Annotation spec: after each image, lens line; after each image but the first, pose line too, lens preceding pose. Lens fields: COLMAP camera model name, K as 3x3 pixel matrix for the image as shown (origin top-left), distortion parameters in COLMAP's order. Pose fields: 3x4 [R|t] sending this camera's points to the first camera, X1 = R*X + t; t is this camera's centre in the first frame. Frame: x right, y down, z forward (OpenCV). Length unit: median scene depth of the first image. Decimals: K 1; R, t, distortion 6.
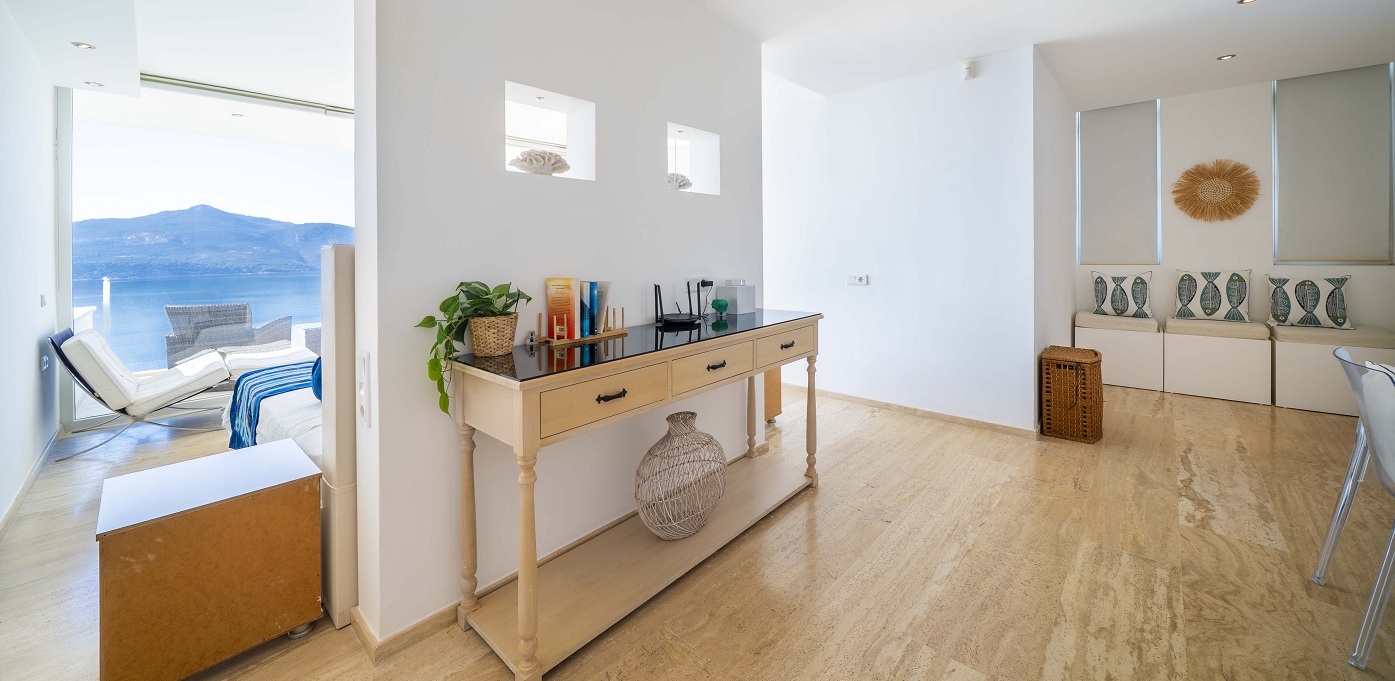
lens RADIAL K [[505.1, 0, 706.5], [0, 505.1, 331.2], [0, 0, 1]] dist [-0.000571, 0.000036]
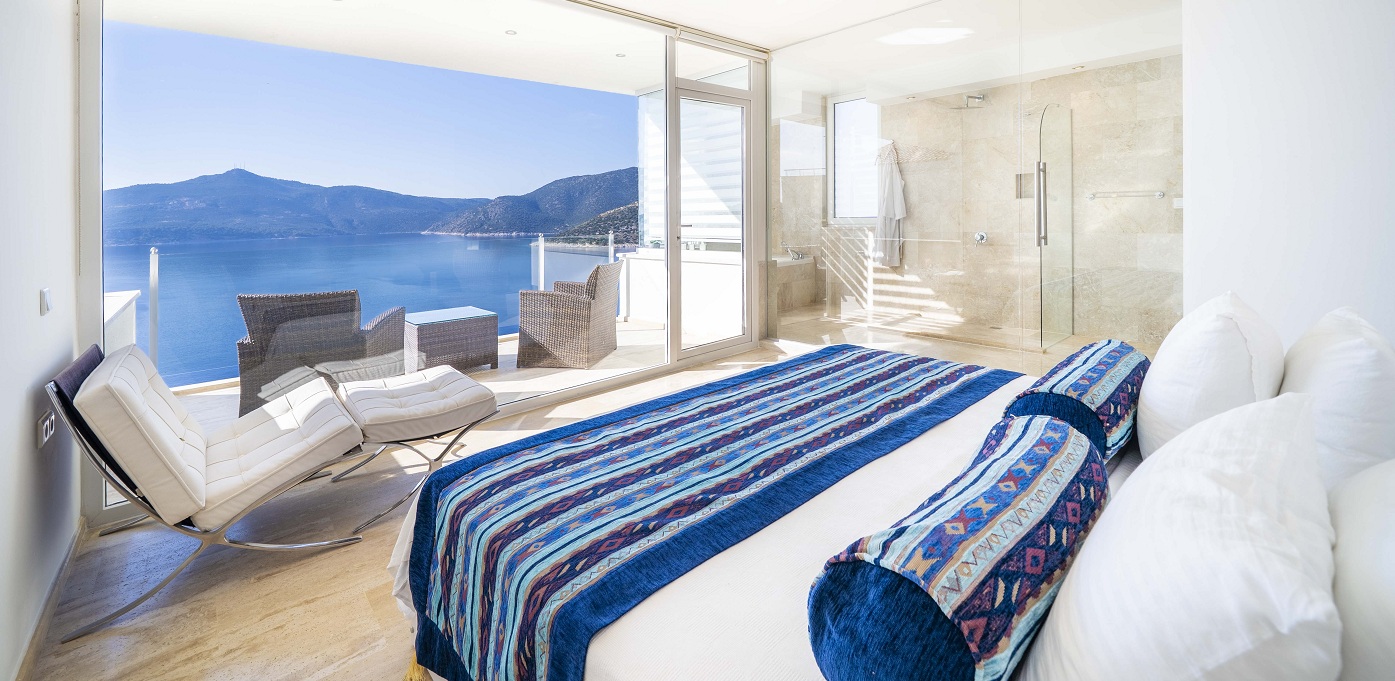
lens RADIAL K [[560.5, 0, 687.3], [0, 560.5, 304.1], [0, 0, 1]] dist [-0.000188, -0.000208]
pose [[0.994185, 0.009726, -0.107243, -0.487363], [-0.009116, 0.999939, 0.006180, -0.052750], [0.107296, -0.005167, 0.994214, 0.404261]]
